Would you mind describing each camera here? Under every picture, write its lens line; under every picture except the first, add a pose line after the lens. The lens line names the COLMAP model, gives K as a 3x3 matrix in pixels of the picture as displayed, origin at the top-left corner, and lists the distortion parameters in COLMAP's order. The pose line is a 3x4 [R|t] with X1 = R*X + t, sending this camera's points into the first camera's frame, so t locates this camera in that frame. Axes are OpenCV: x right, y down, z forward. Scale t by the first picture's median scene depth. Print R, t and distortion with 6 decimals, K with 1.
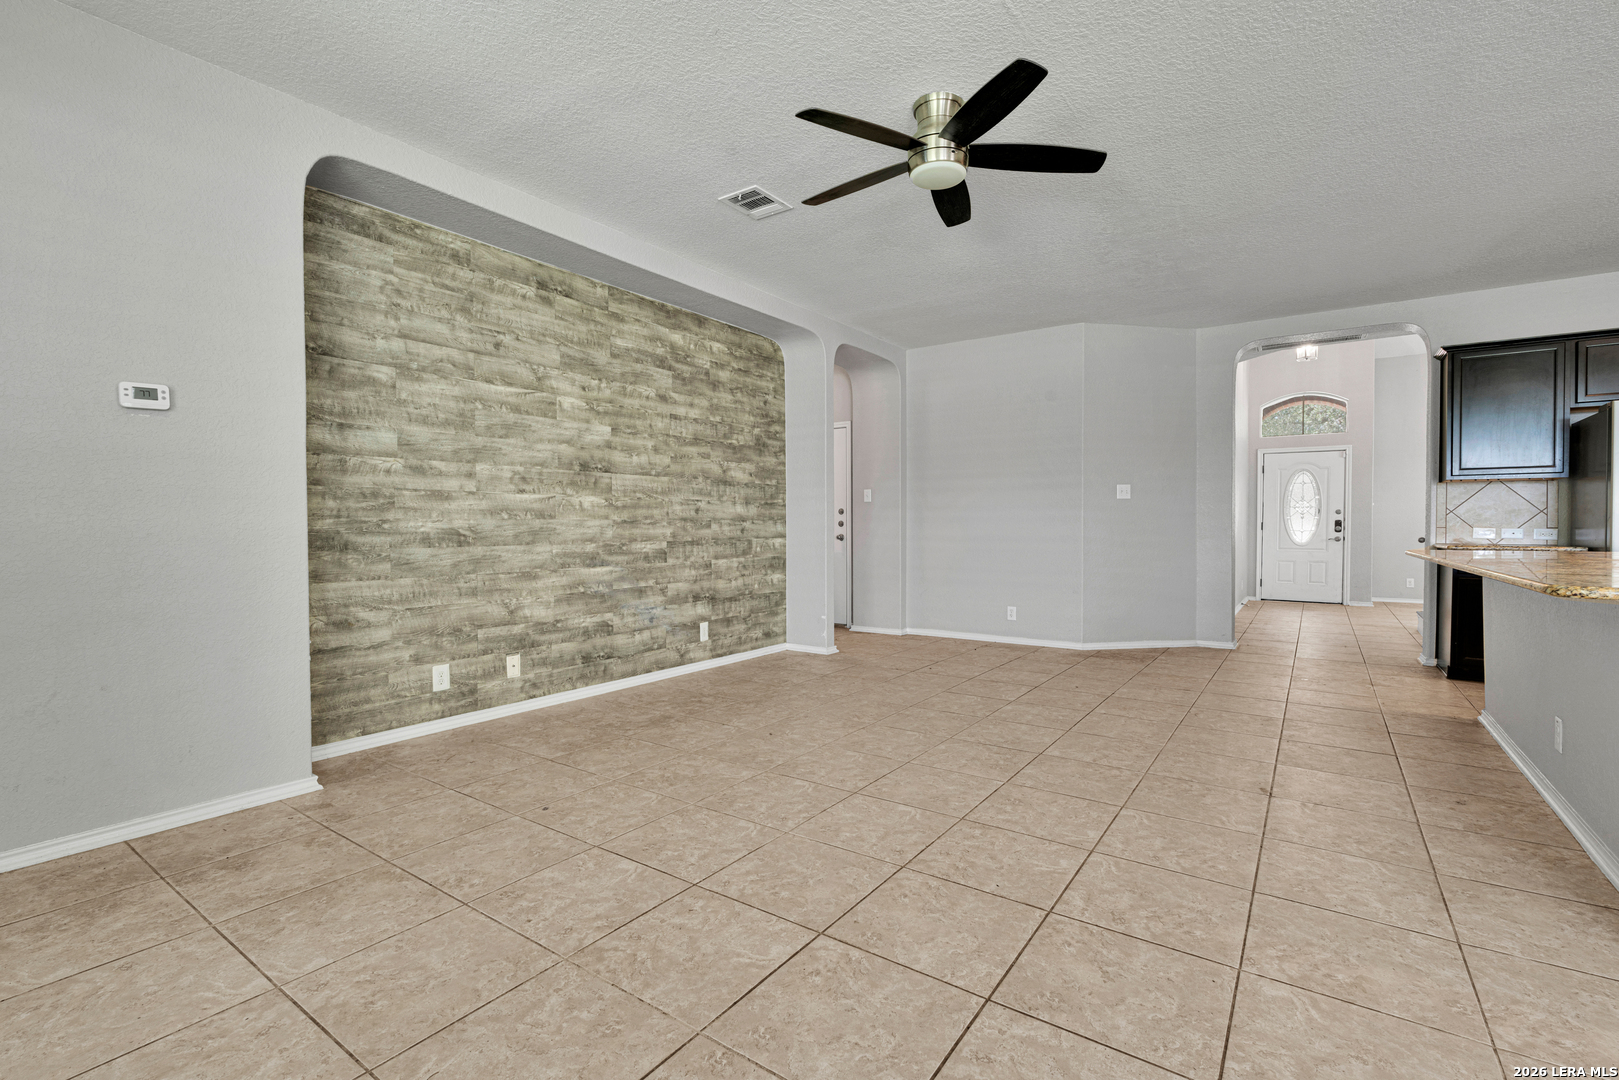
lens RADIAL K [[726.7, 0, 805.3], [0, 726.7, 538.1], [0, 0, 1]] dist [-0.006781, 0.000067]
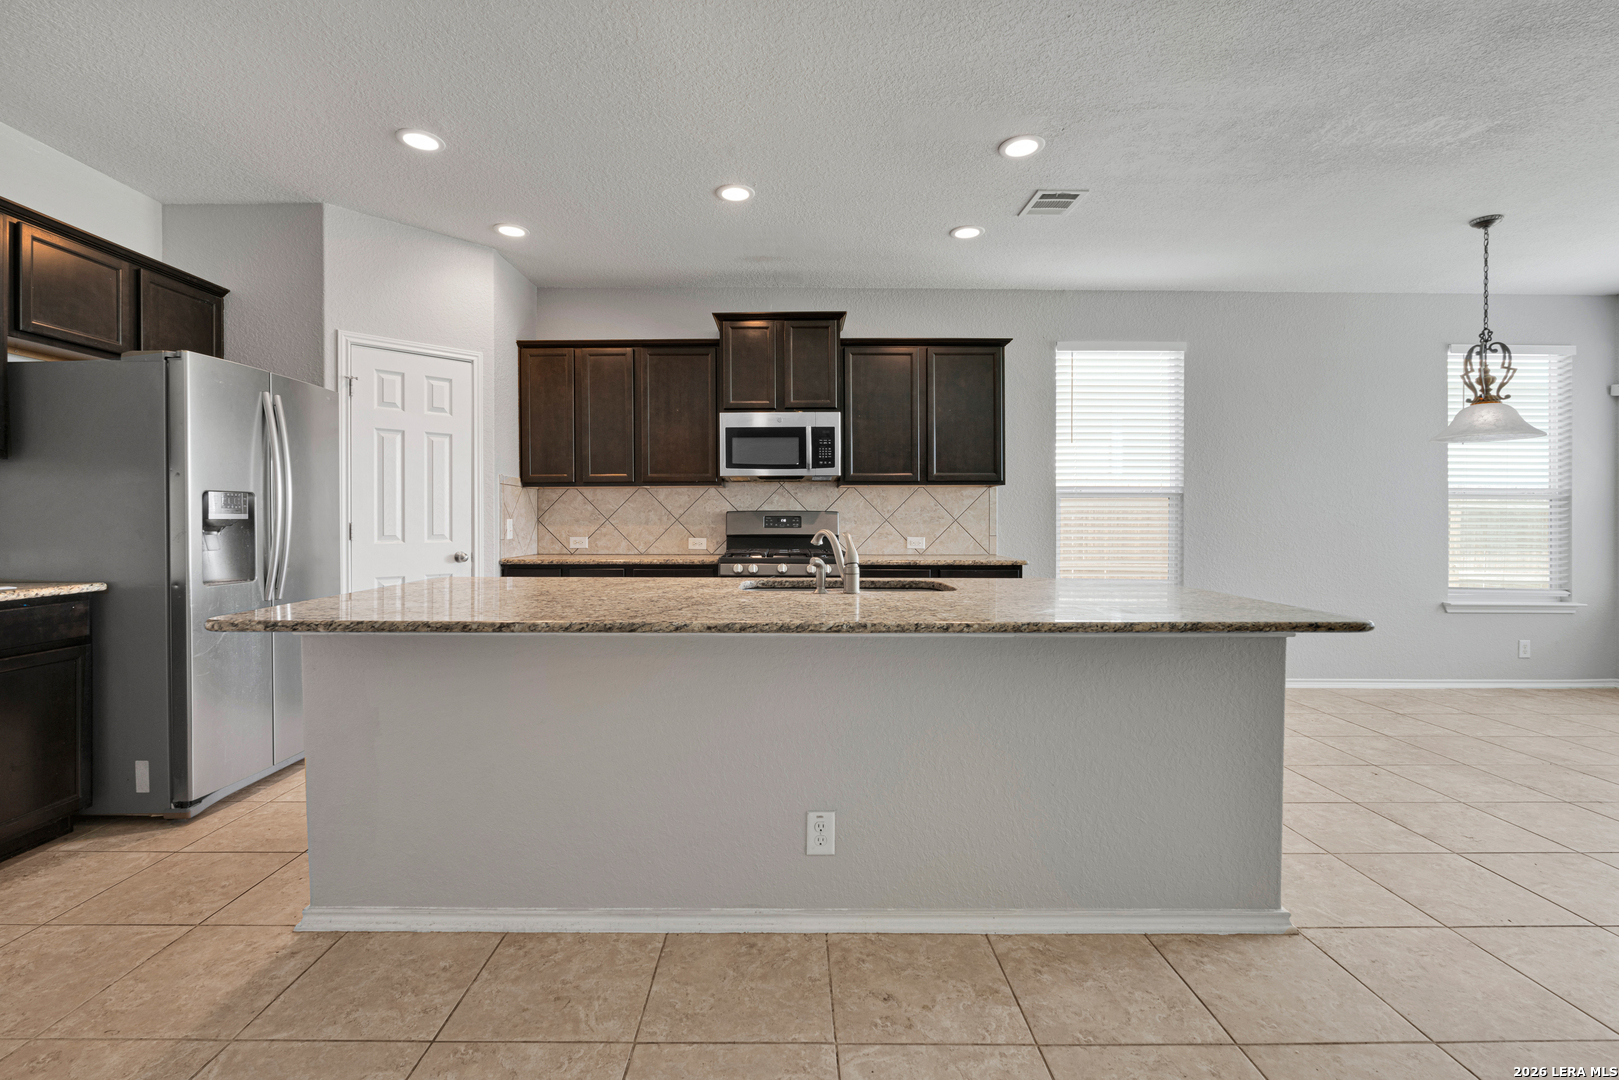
lens RADIAL K [[726.7, 0, 790.7], [0, 726.7, 520.2], [0, 0, 1]] dist [-0.006781, 0.000067]
pose [[-0.582993, 0.000931, 0.812476, 0.445275], [0.017305, 0.999787, 0.011272, -0.056620], [-0.812293, 0.020631, -0.582885, 1.429364]]
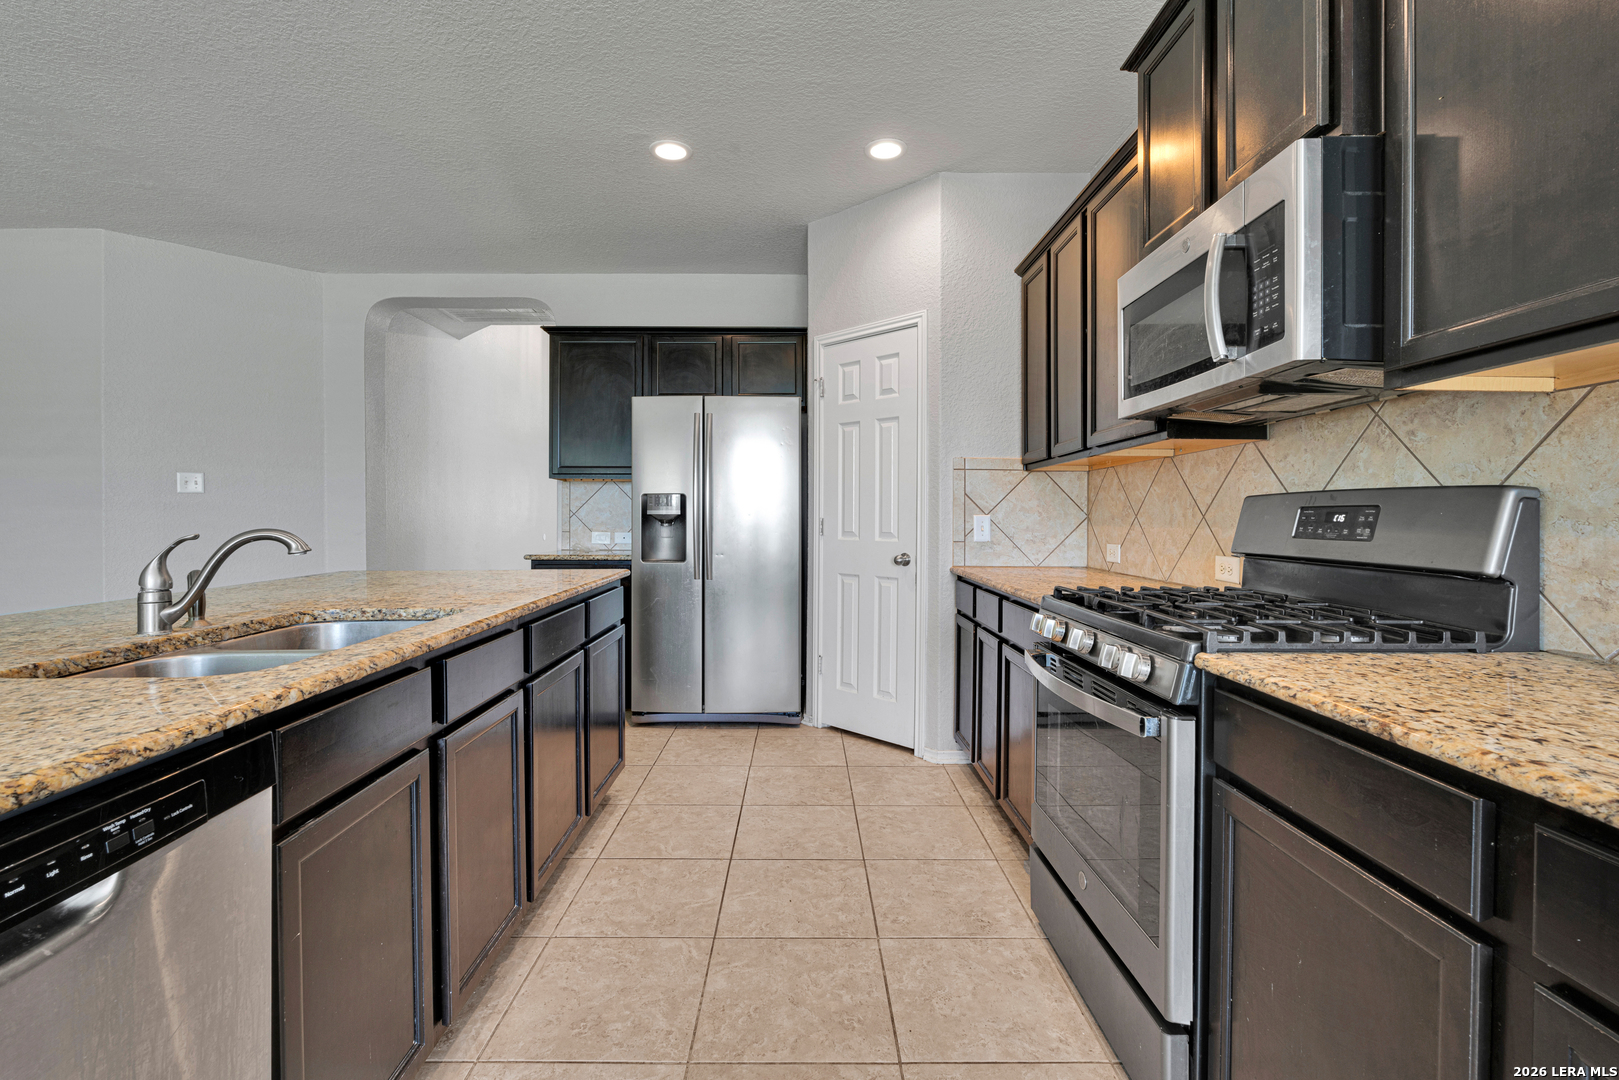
lens RADIAL K [[726.7, 0, 801.8], [0, 726.7, 529.3], [0, 0, 1]] dist [-0.006781, 0.000067]
pose [[0.817715, -0.005299, 0.575598, 1.172286], [0.006756, 0.999977, -0.000393, -0.030010], [-0.575583, 0.004210, 0.817732, 0.180647]]
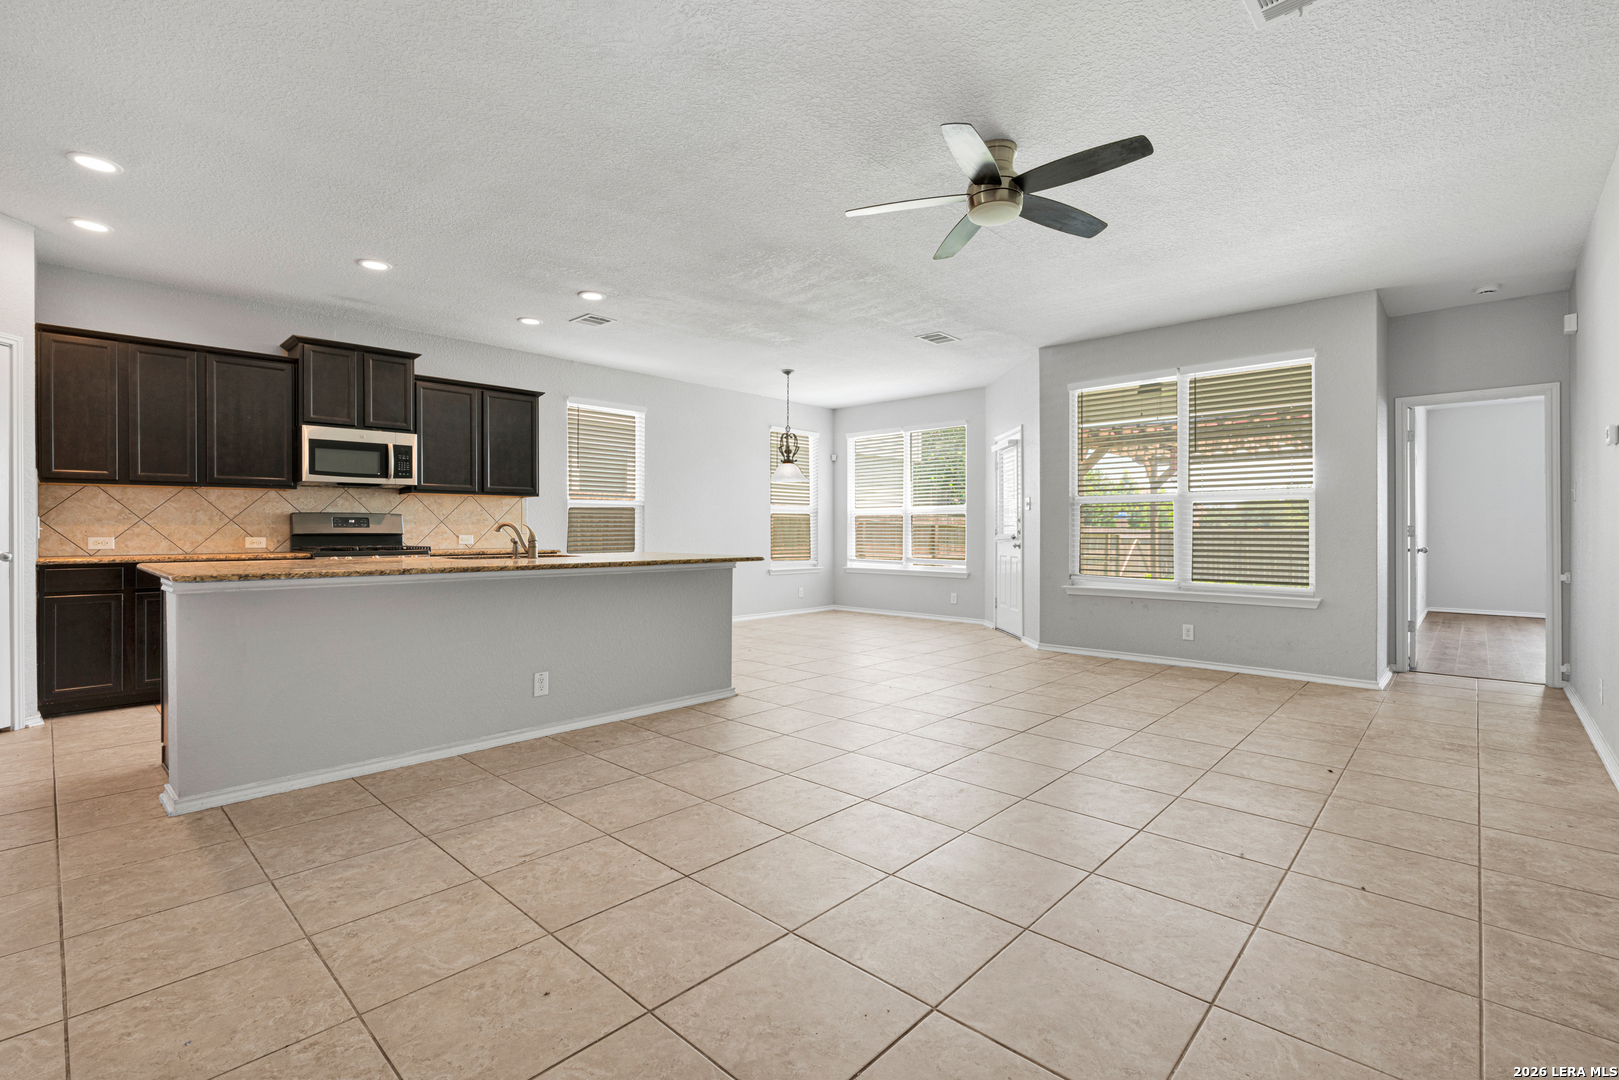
lens RADIAL K [[726.7, 0, 814.6], [0, 726.7, 530.1], [0, 0, 1]] dist [-0.006781, 0.000067]
pose [[-0.991680, 0.004014, 0.128663, 0.339259], [0.006714, 0.999766, 0.020556, -0.044904], [-0.128550, 0.021249, -0.991475, 2.263652]]
